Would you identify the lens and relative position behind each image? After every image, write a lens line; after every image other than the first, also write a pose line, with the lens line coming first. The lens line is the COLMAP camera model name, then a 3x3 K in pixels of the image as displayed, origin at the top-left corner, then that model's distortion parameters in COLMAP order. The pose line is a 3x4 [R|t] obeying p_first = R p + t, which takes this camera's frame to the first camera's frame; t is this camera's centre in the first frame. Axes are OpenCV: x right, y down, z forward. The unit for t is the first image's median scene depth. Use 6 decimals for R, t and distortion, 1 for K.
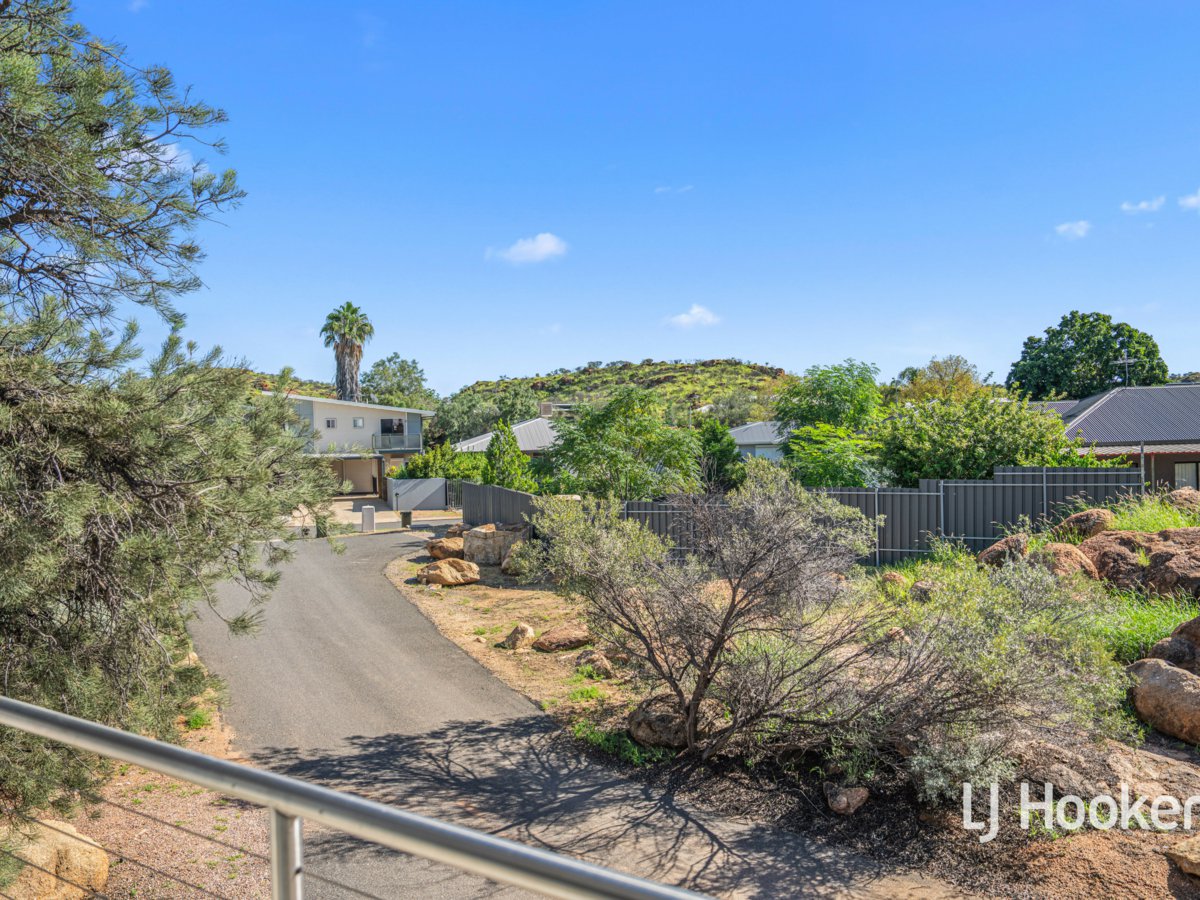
lens RADIAL K [[912.7, 0, 600.0], [0, 912.7, 450.0], [0, 0, 1]] dist [-0.004300, -0.000710]
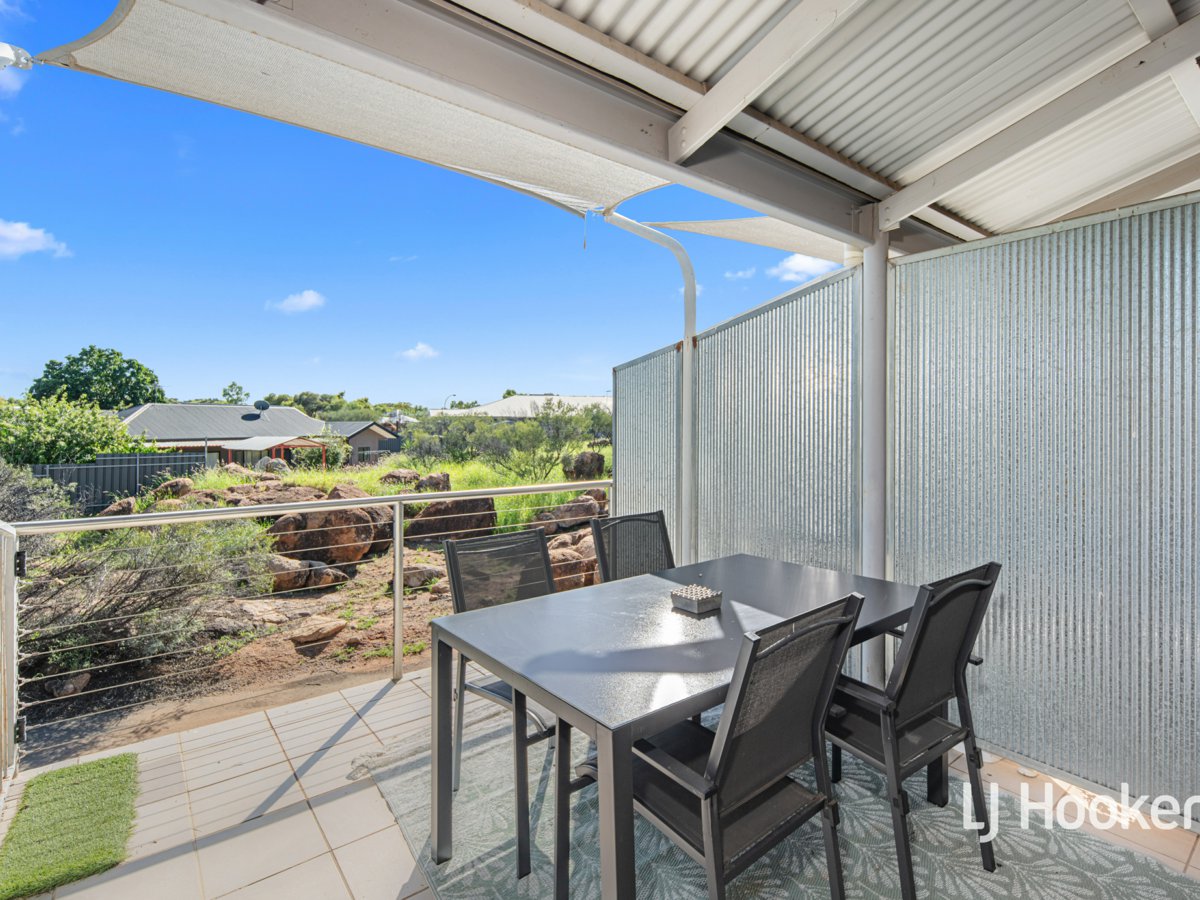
lens RADIAL K [[592.4, 0, 602.5], [0, 592.4, 428.9], [0, 0, 1]] dist [0.003973, 0.000243]
pose [[0.340671, 0.022669, 0.939909, -0.122258], [0.010522, 0.999555, -0.027921, 0.010785], [-0.940124, 0.019402, 0.340281, -0.027296]]
